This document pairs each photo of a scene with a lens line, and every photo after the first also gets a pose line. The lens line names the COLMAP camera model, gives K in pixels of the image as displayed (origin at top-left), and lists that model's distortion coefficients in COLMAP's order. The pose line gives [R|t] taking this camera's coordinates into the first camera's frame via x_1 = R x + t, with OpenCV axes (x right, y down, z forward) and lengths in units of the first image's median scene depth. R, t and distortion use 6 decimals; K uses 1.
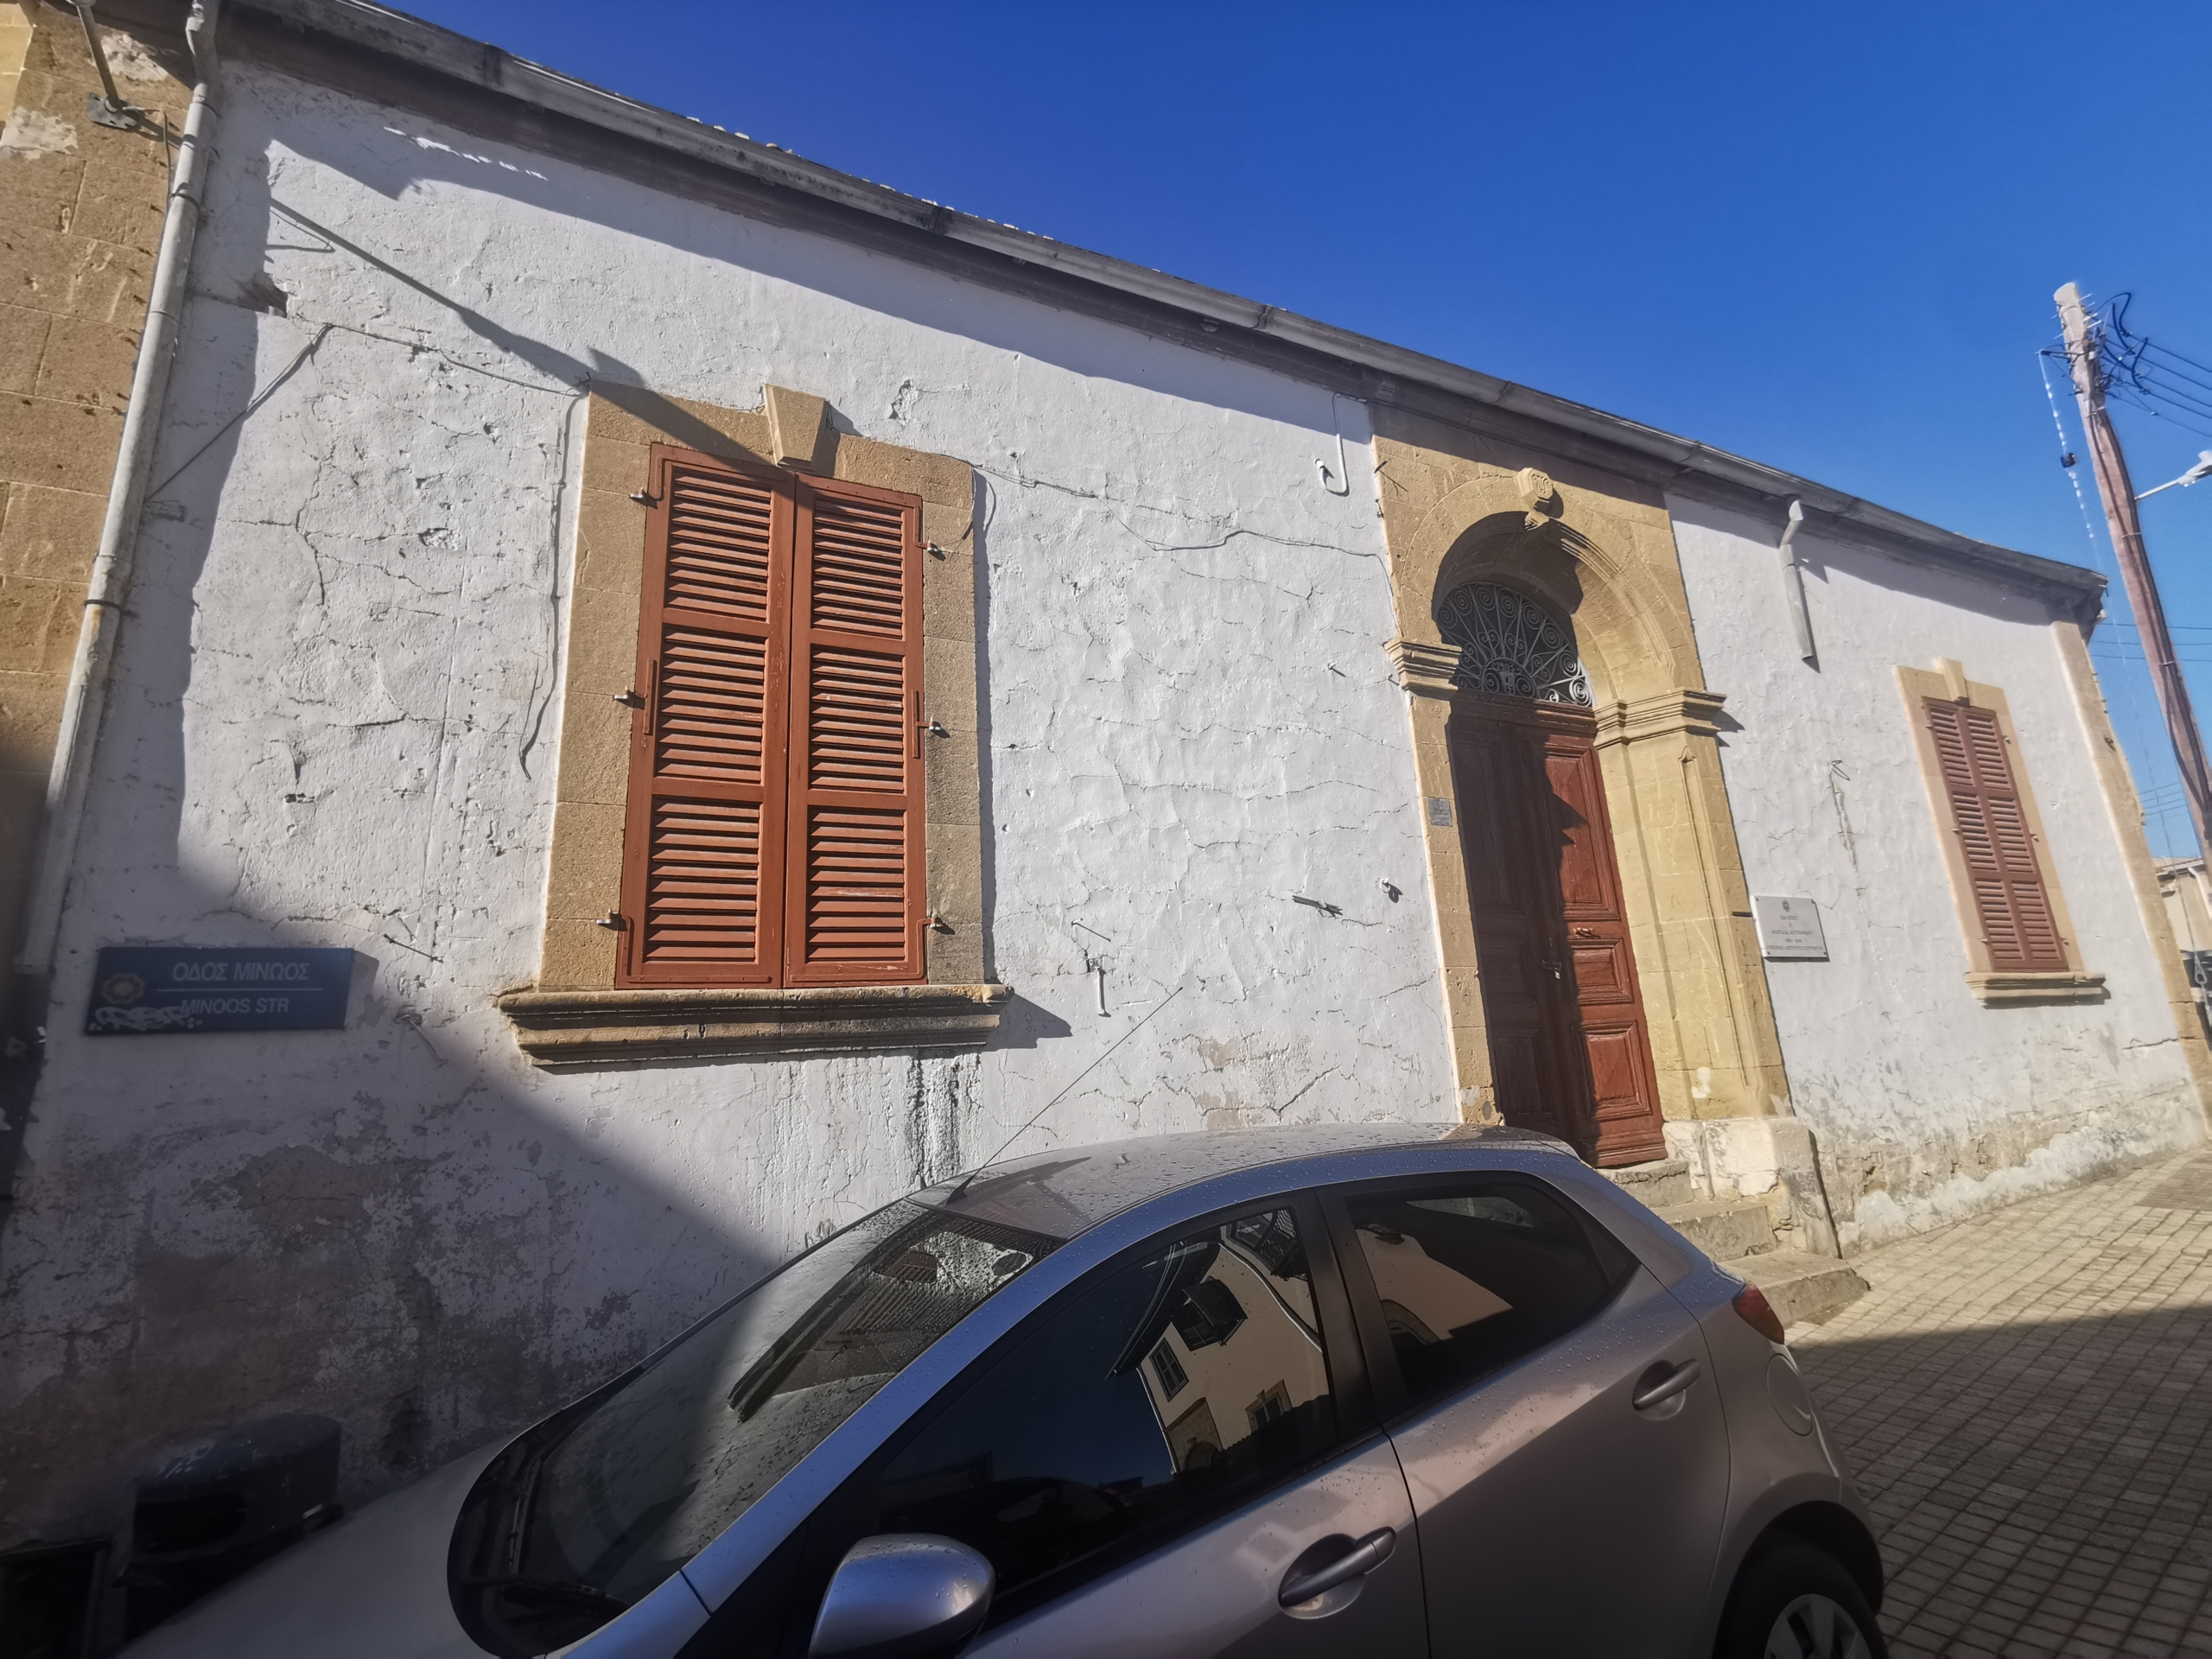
lens RADIAL K [[1005.1, 0, 1091.7], [0, 1005.1, 831.5], [0, 0, 1]] dist [-0.012747, 0.011690]
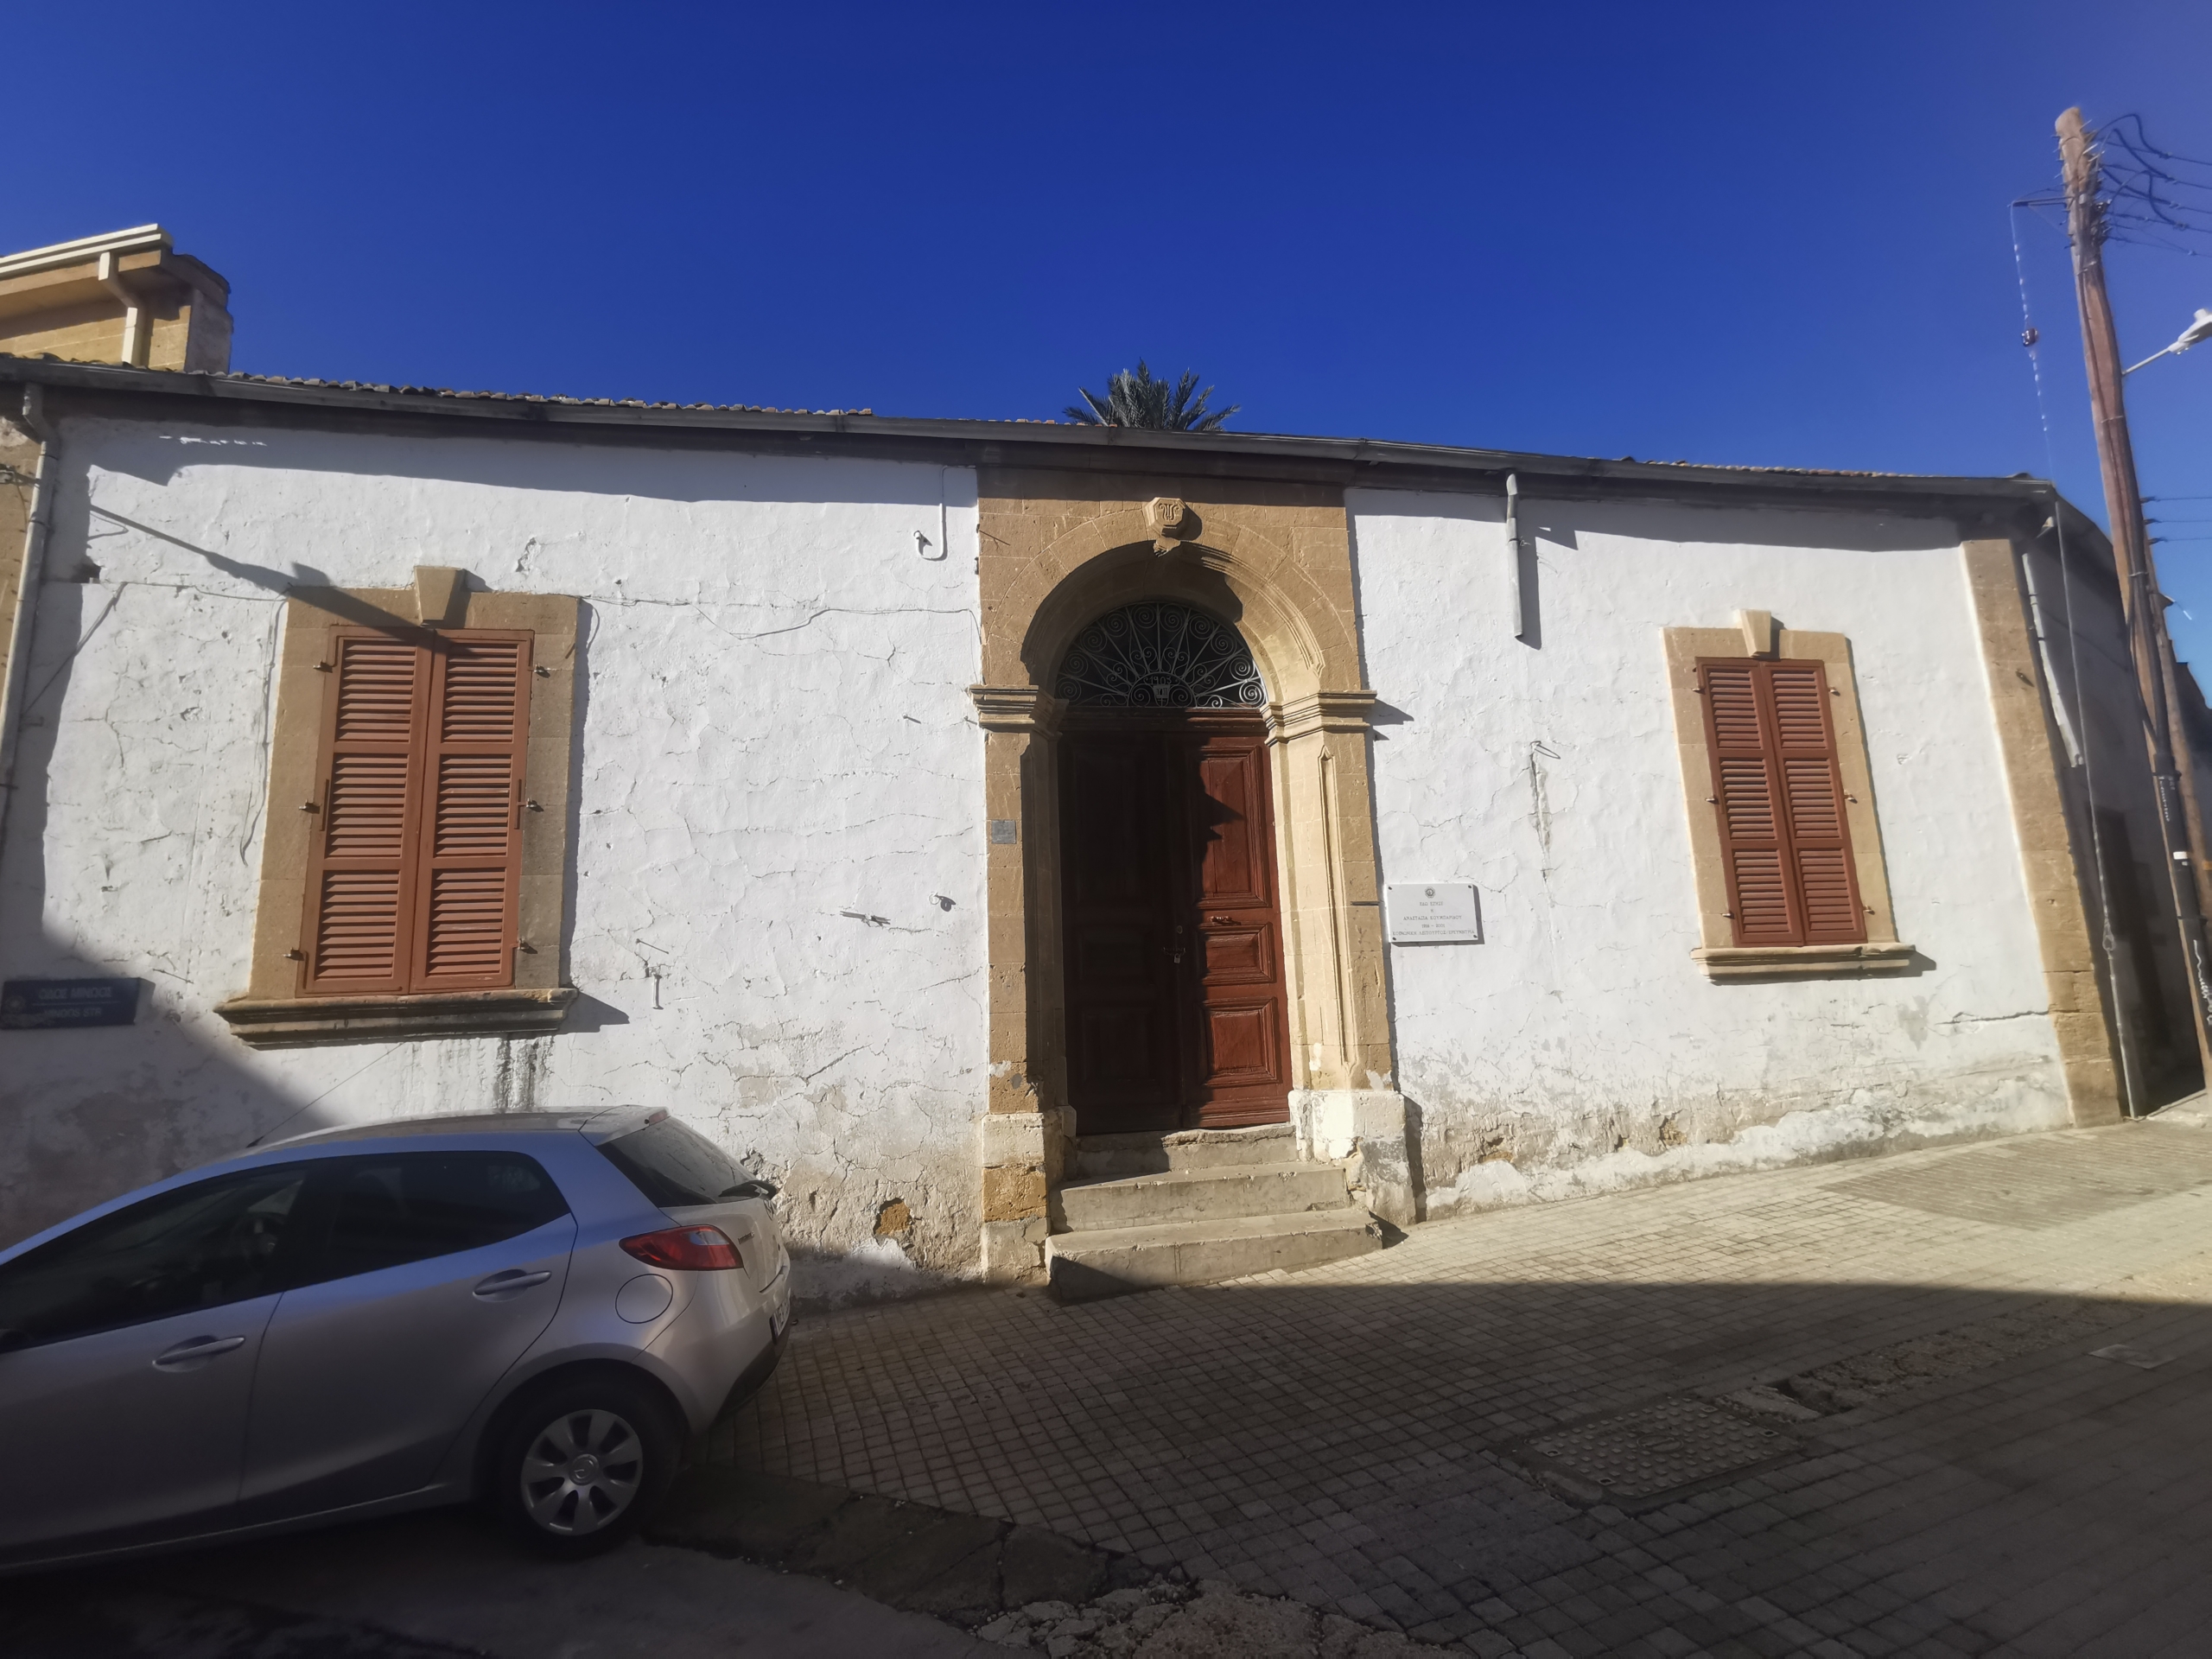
lens RADIAL K [[1005.1, 0, 1106.7], [0, 1005.1, 831.3], [0, 0, 1]] dist [-0.012747, 0.011690]
pose [[0.964554, -0.026546, -0.262548, 0.901532], [0.049939, 0.995312, 0.082829, -0.130820], [0.259118, -0.093004, 0.961357, -0.129898]]
